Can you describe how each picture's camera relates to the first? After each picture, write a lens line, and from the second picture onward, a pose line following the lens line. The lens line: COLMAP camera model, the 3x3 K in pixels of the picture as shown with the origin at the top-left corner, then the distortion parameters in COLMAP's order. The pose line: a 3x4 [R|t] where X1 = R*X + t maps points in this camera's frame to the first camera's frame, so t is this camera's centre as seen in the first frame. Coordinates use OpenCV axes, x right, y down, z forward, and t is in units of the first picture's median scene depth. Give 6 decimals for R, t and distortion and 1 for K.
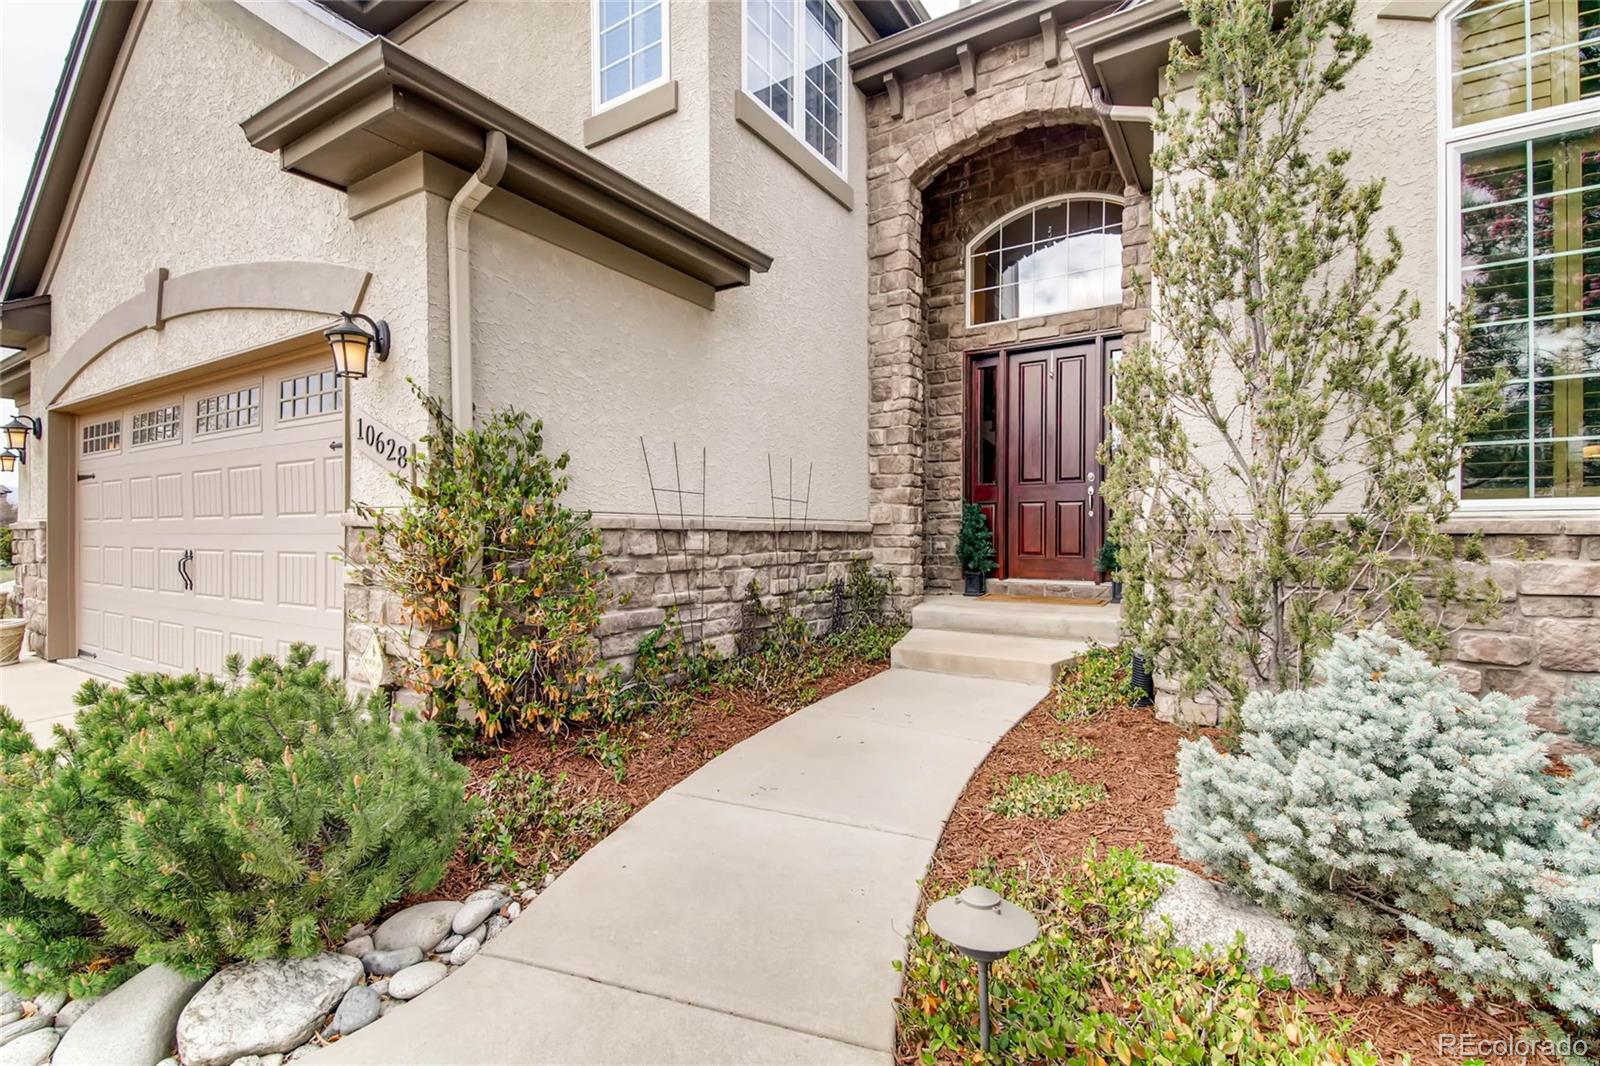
lens RADIAL K [[722.5, 0, 793.9], [0, 722.5, 532.2], [0, 0, 1]] dist [0.039771, -0.012462]
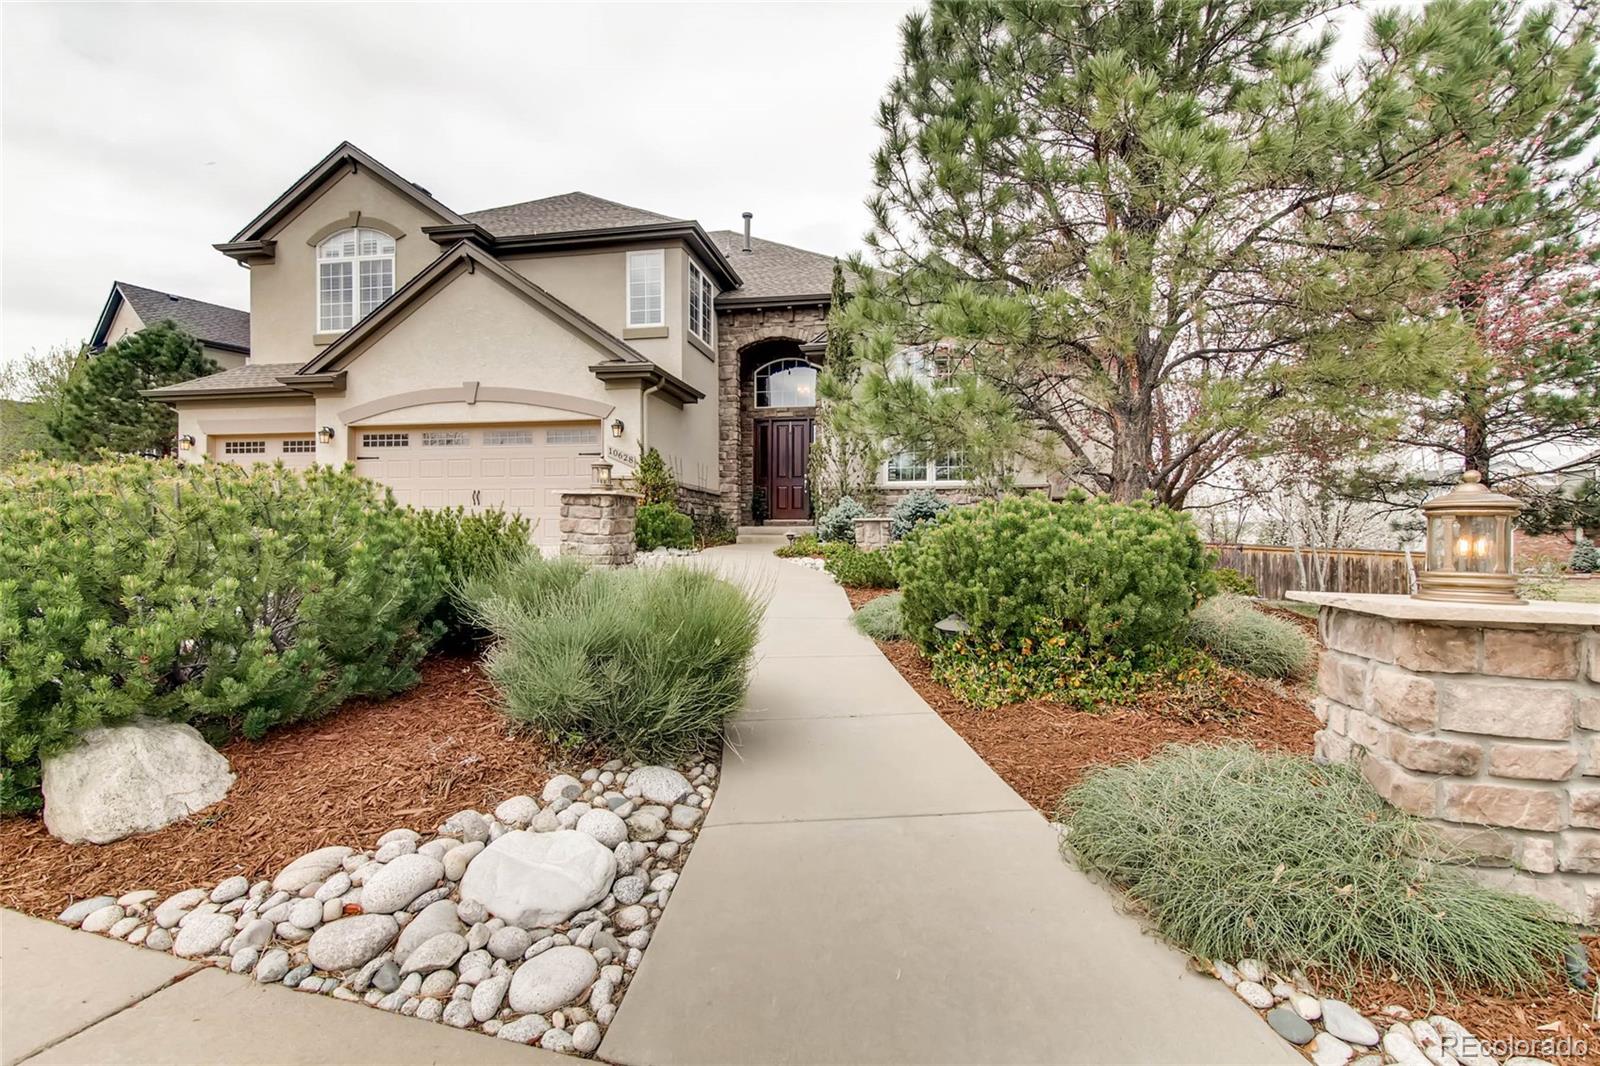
lens RADIAL K [[722.5, 0, 801.8], [0, 722.5, 531.8], [0, 0, 1]] dist [0.039771, -0.012462]
pose [[0.927033, 0.003059, 0.374966, -0.541036], [0.000197, 0.999963, -0.008647, 0.141004], [-0.374978, 0.008090, 0.926998, -1.309804]]
